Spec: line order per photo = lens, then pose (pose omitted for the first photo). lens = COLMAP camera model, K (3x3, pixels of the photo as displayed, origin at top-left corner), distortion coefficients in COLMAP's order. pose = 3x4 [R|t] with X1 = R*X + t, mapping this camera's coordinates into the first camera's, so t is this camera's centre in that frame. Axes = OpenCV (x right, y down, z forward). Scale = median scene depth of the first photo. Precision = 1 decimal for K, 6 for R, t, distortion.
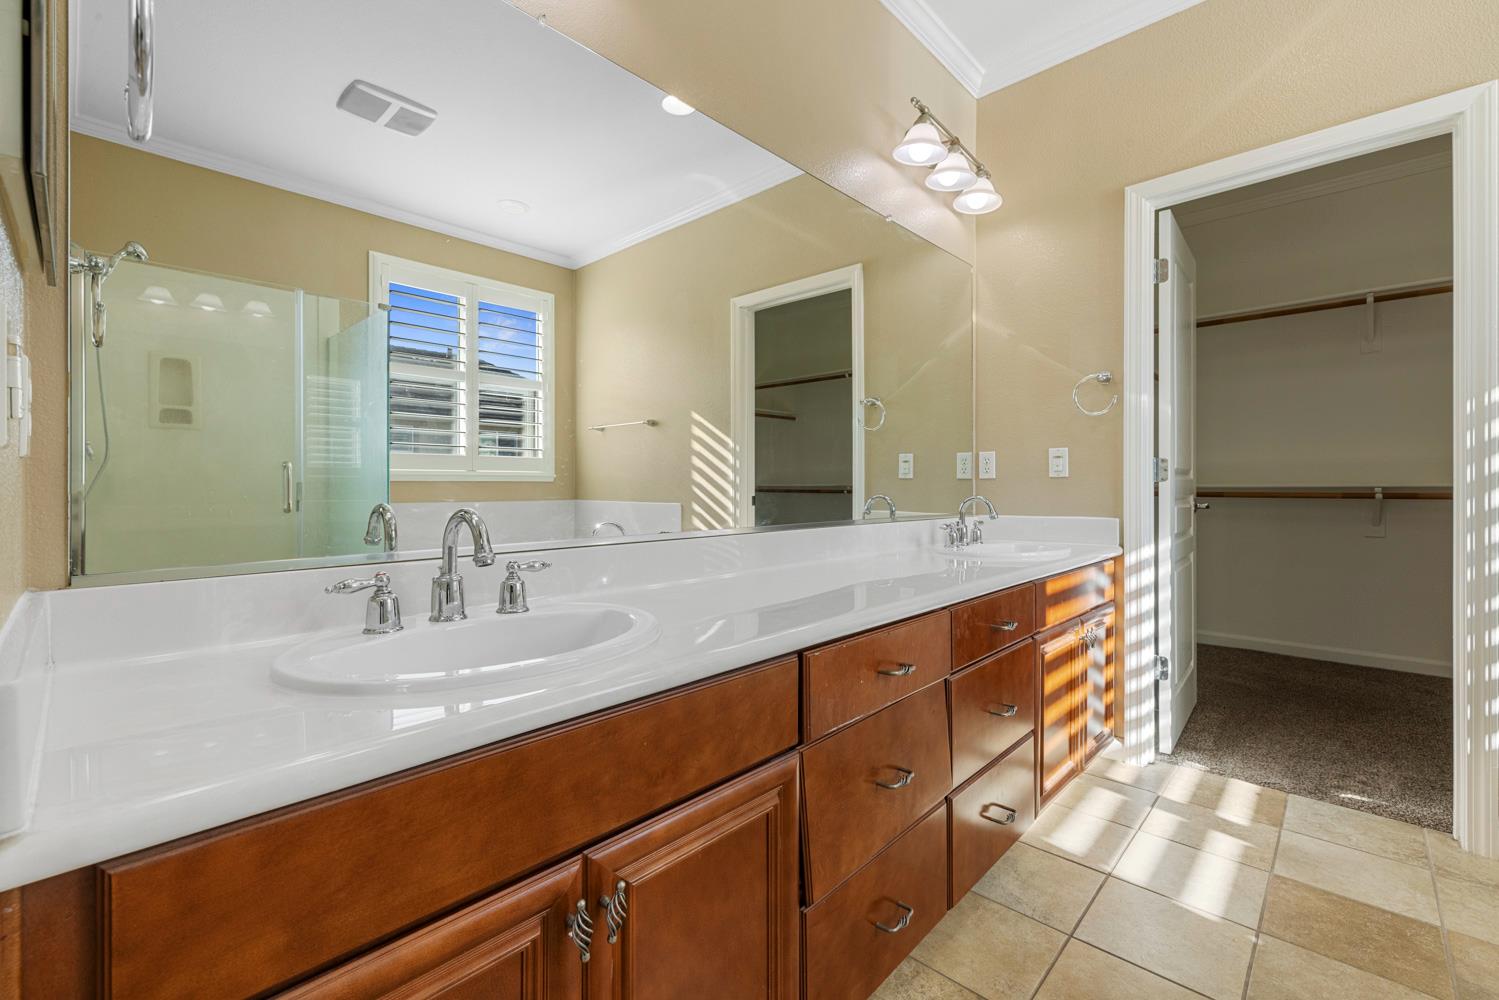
lens RADIAL K [[633.3, 0, 749.8], [0, 633.3, 492.5], [0, 0, 1]] dist [-0.002213, 0.000492]
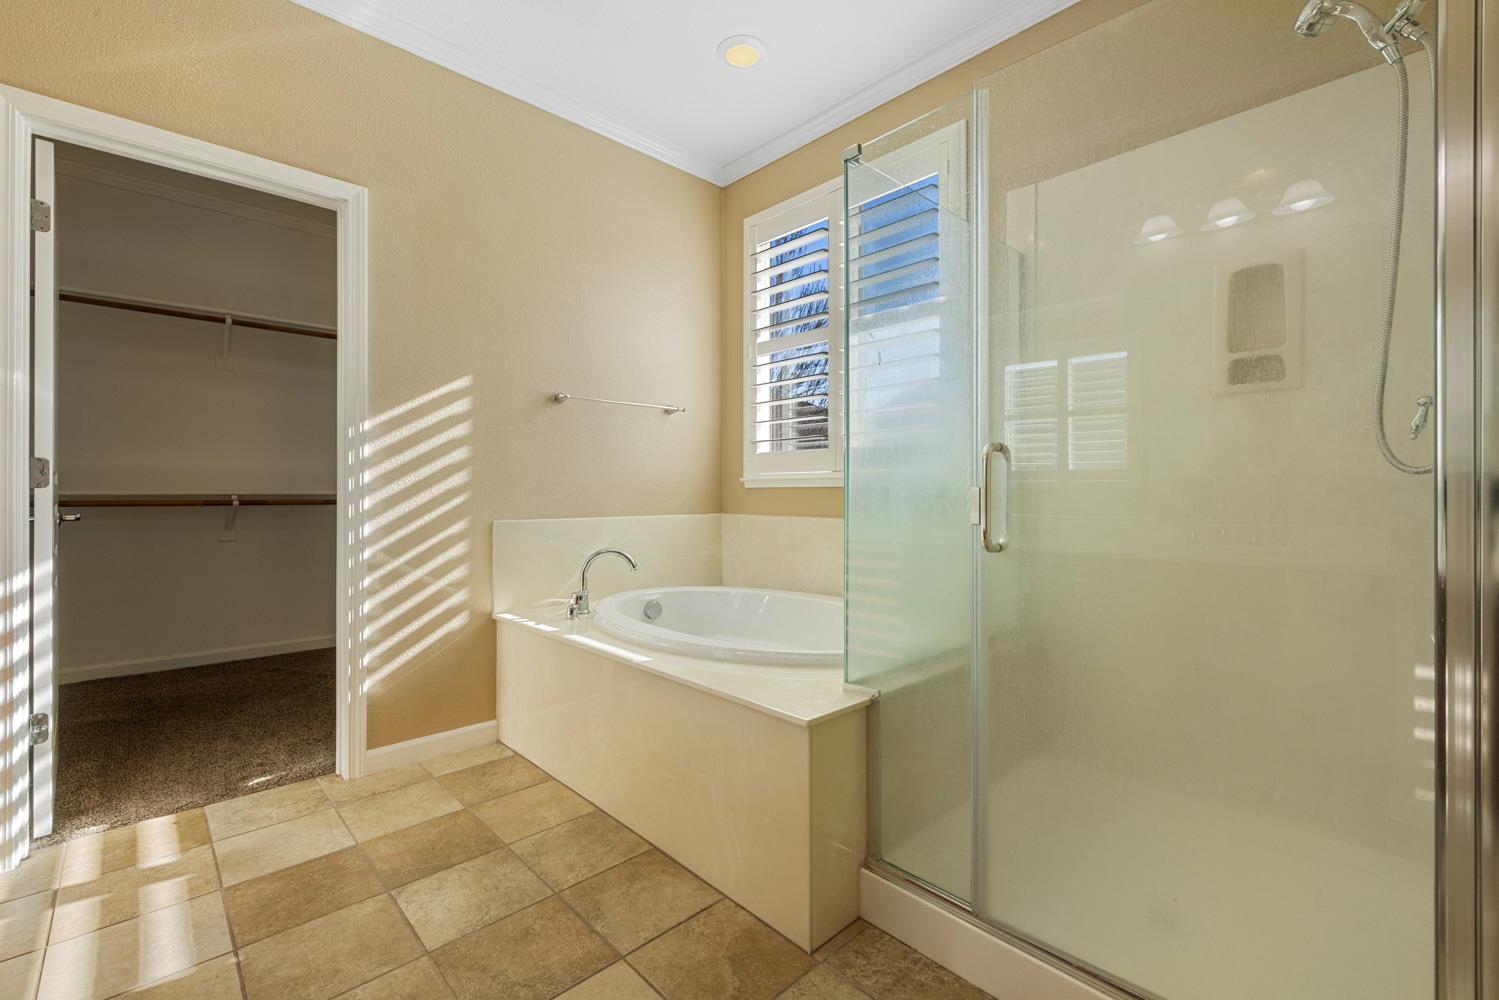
lens RADIAL K [[633.3, 0, 749.8], [0, 633.3, 498.8], [0, 0, 1]] dist [-0.002213, 0.000492]
pose [[0.061869, -0.007485, 0.998056, -0.074436], [0.009243, 0.999933, 0.006926, -0.001679], [-0.998041, 0.008797, 0.061934, 0.089179]]
